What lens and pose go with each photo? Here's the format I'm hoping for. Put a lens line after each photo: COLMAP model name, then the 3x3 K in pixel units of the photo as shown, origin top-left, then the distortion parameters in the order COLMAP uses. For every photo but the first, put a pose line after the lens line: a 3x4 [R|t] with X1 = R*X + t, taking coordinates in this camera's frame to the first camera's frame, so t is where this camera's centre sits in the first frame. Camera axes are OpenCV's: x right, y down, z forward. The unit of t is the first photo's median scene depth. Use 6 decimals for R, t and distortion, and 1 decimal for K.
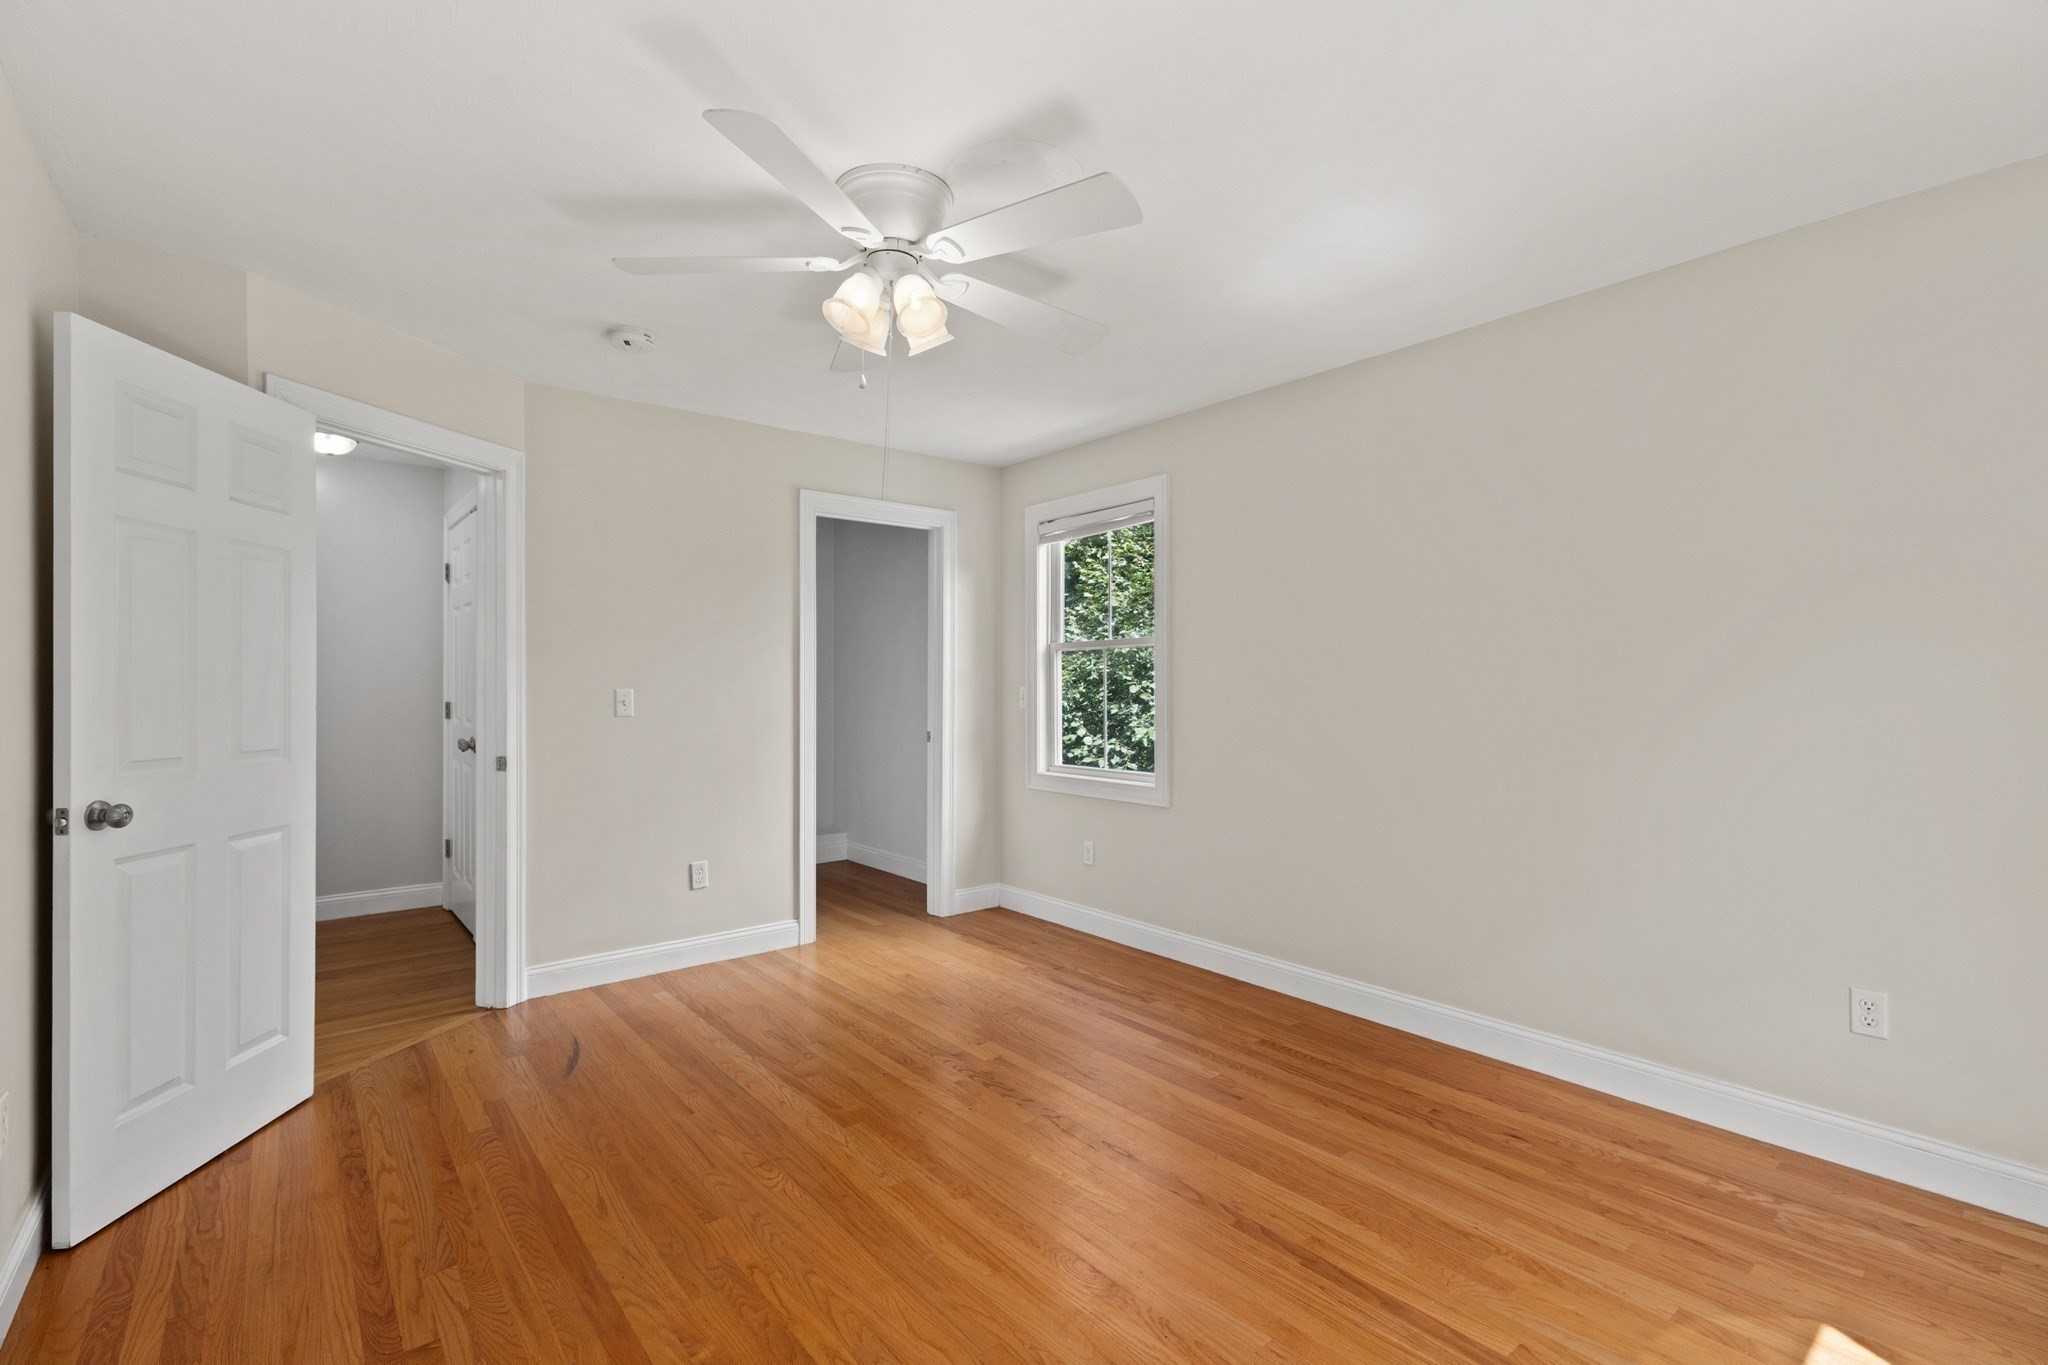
lens RADIAL K [[916.9, 0, 1020.7], [0, 916.9, 682.2], [0, 0, 1]] dist [0.003706, 0.000069]
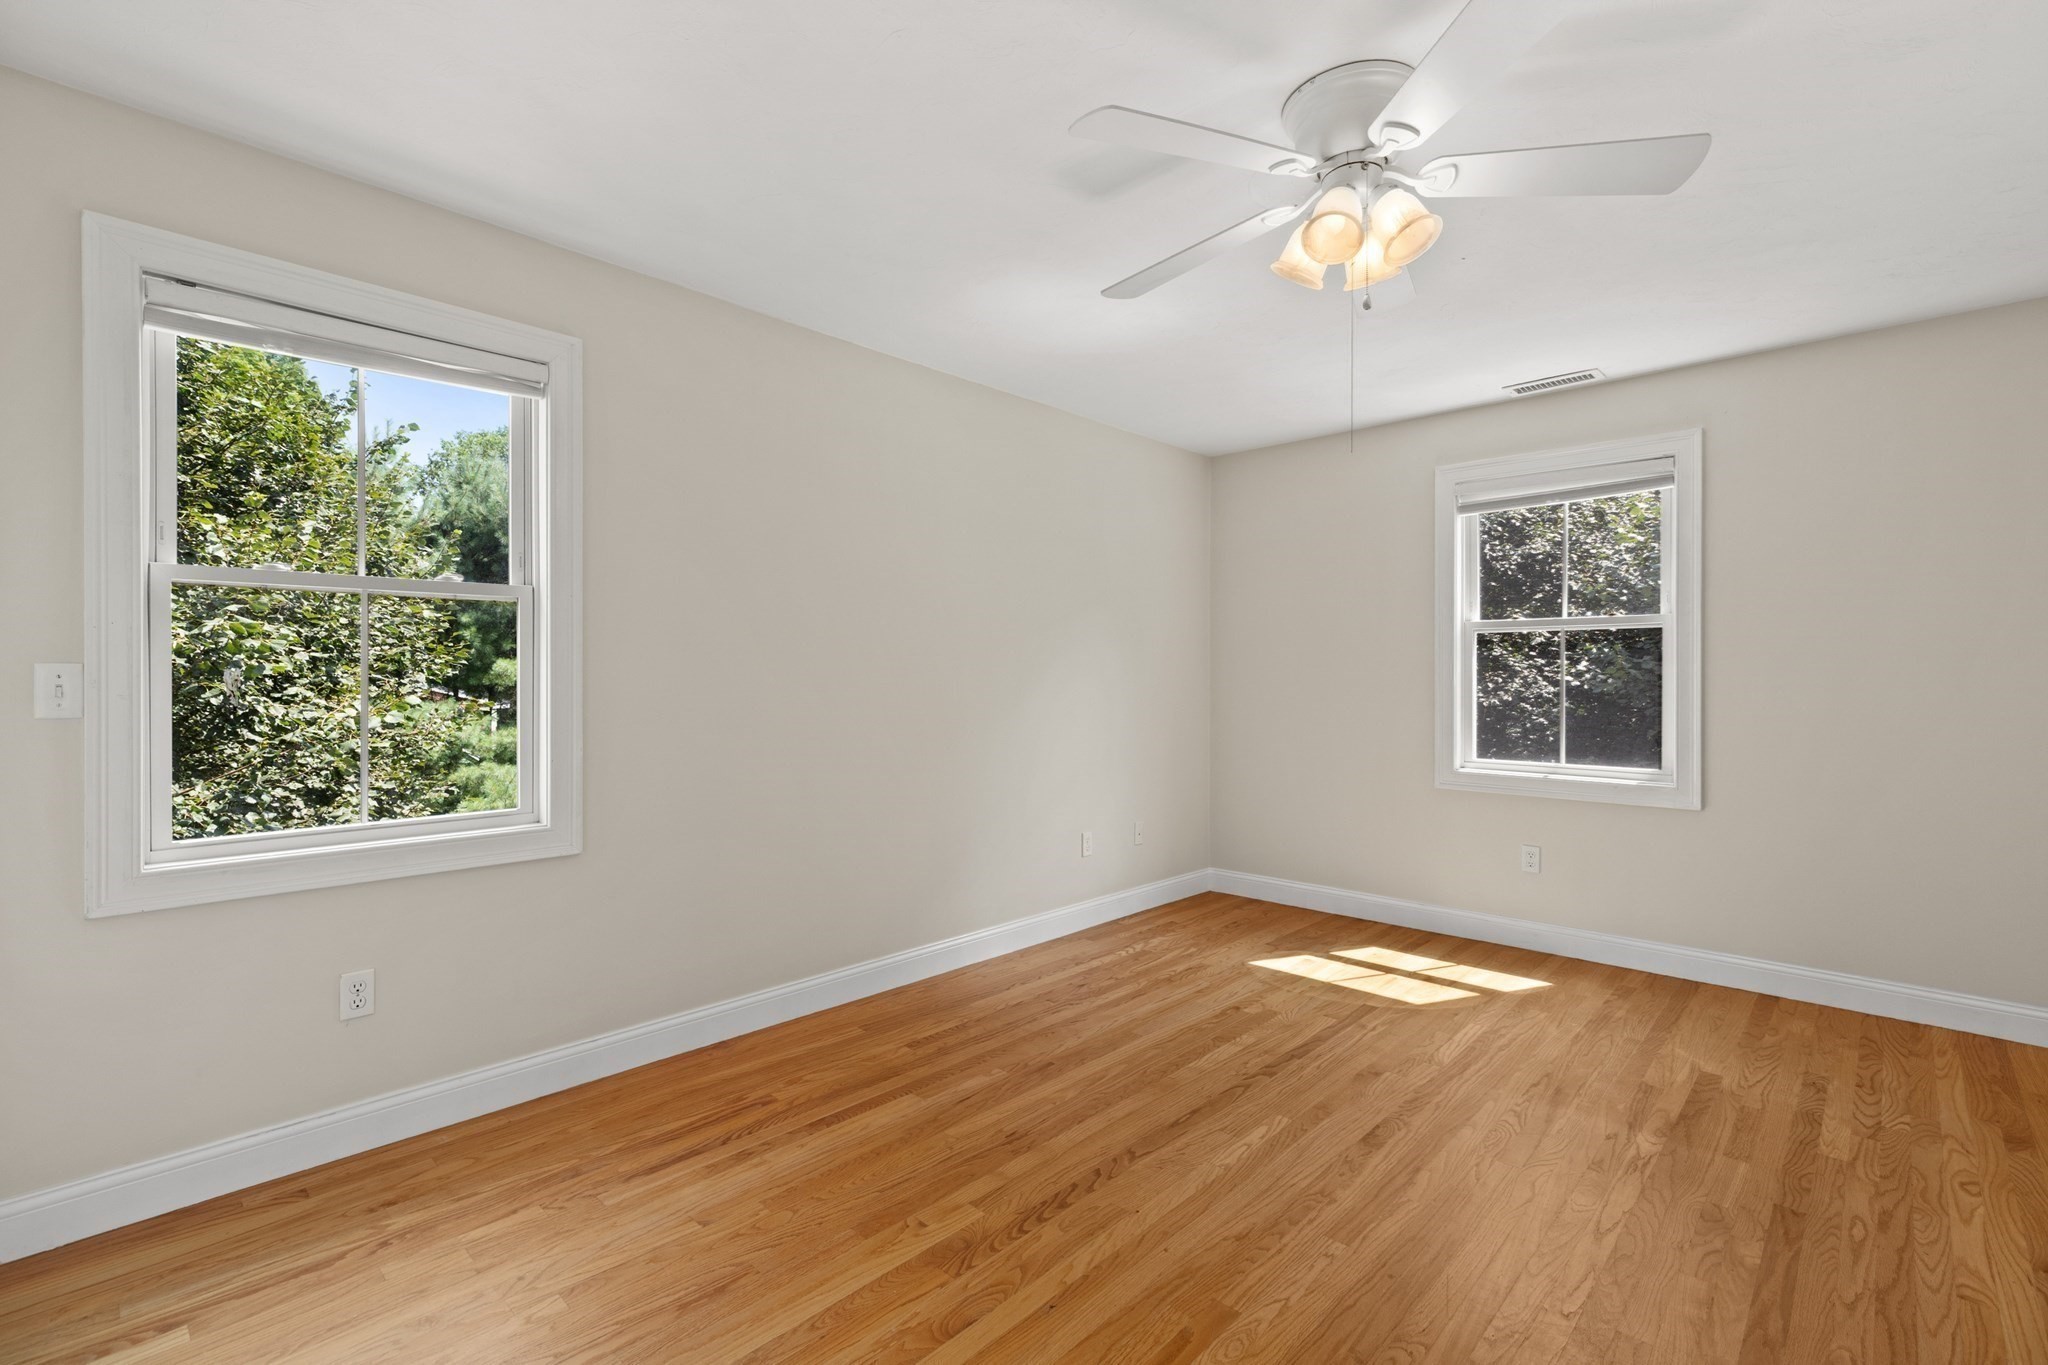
lens RADIAL K [[916.9, 0, 1020.7], [0, 916.9, 682.2], [0, 0, 1]] dist [0.003706, 0.000069]
pose [[-0.125615, -0.008376, 0.992044, -0.645807], [-0.007626, 0.999943, 0.007477, 0.009238], [-0.992050, -0.006627, -0.125672, 0.955082]]
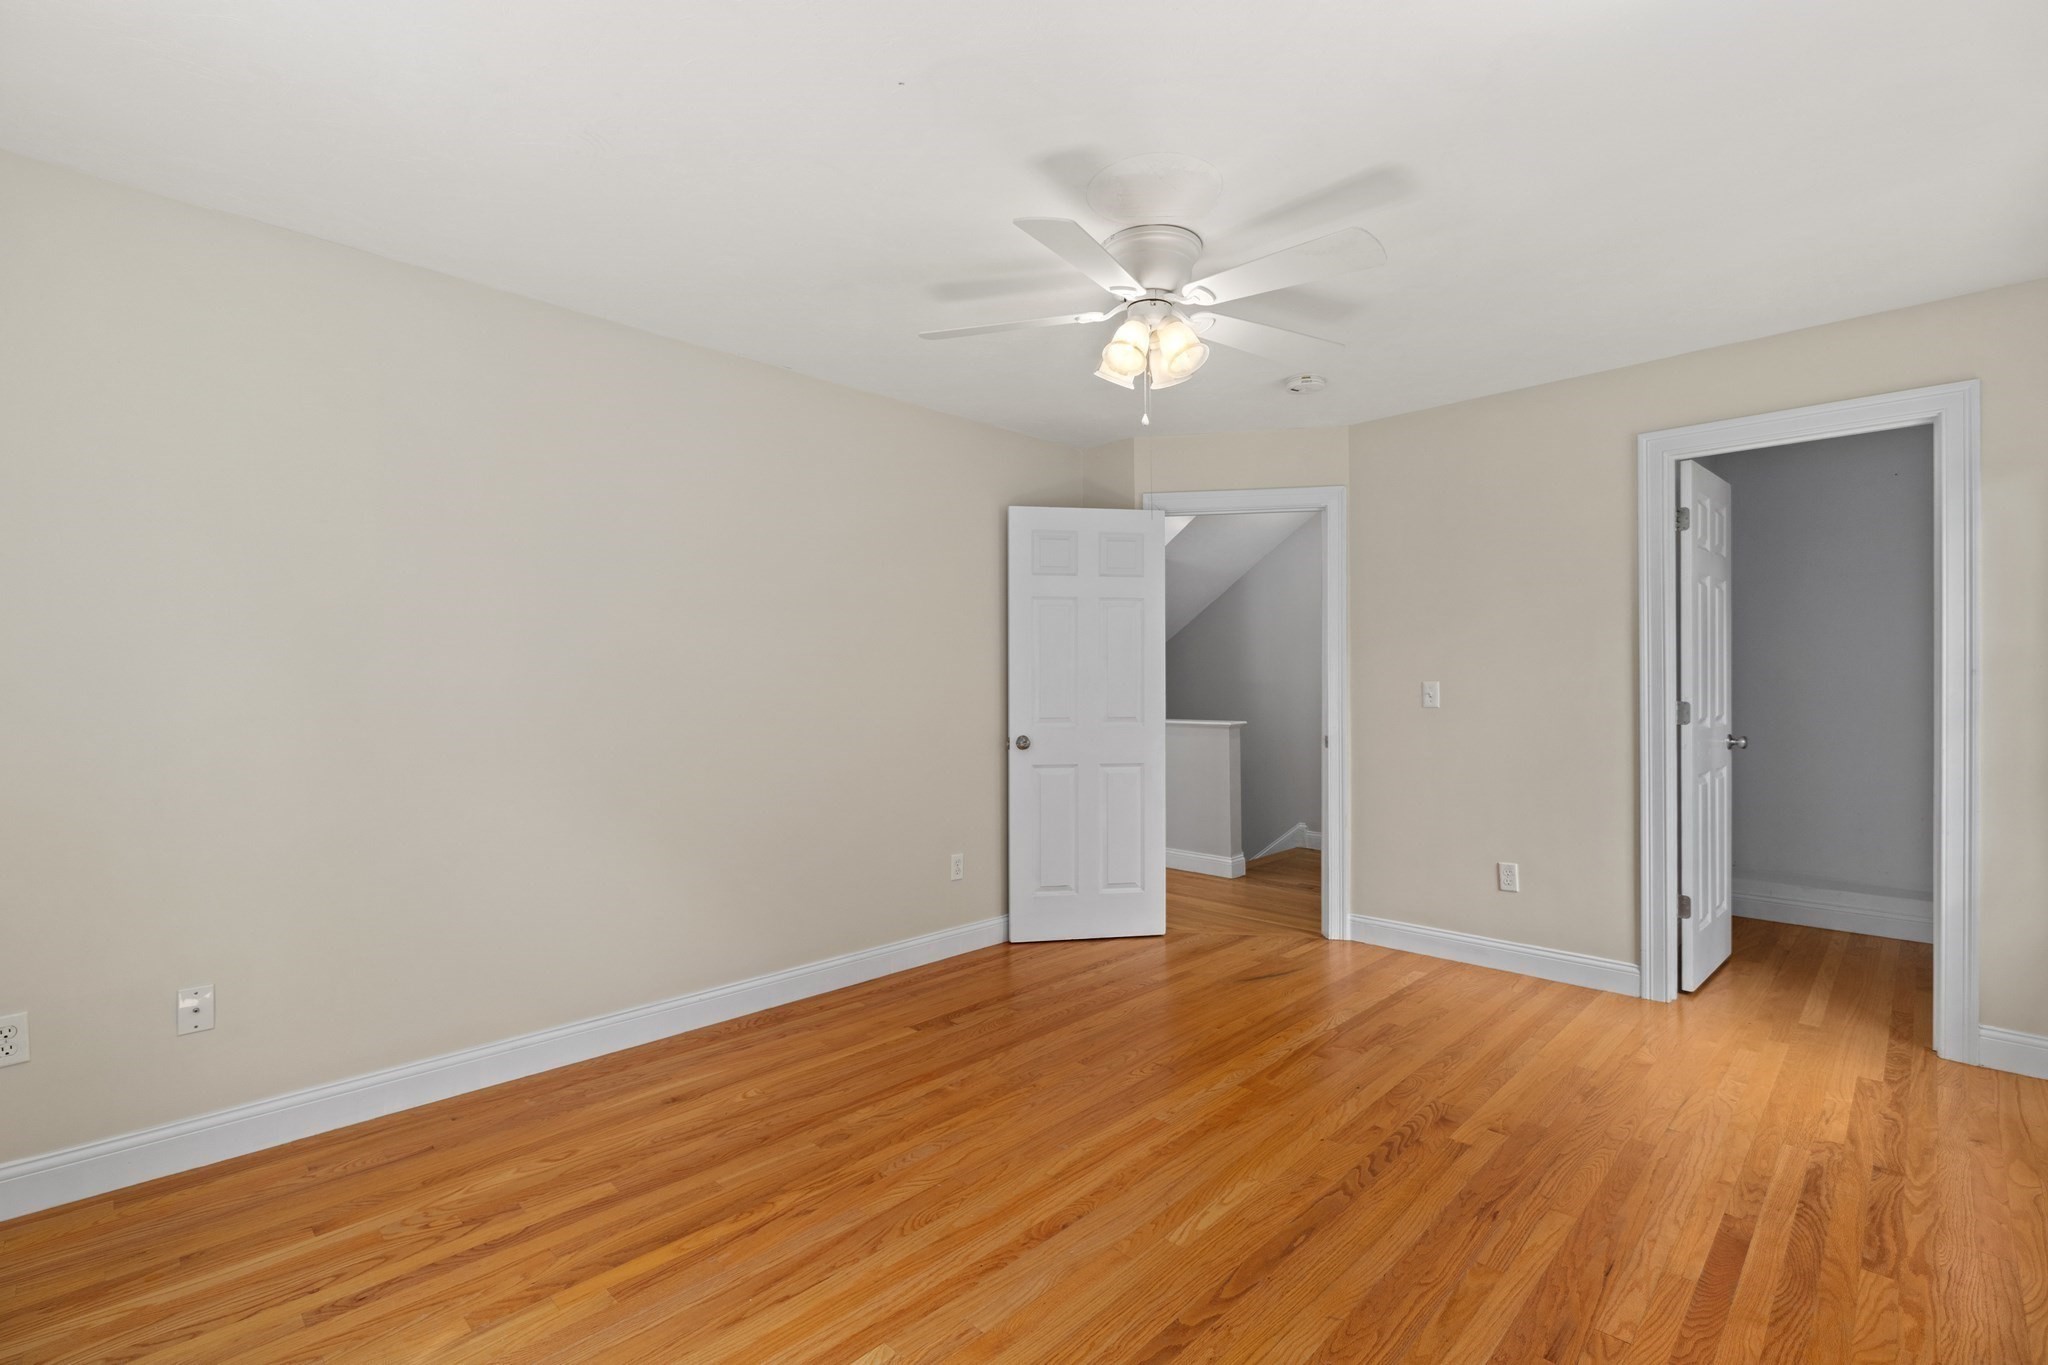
lens RADIAL K [[913.1, 0, 1030.5], [0, 913.1, 679.3], [0, 0, 1]] dist [0.001630, 0.000015]
pose [[0.114573, -0.002876, -0.993411, 0.651808], [0.006767, 0.999975, -0.002115, 0.004260], [0.993392, -0.006480, 0.114589, 0.485560]]
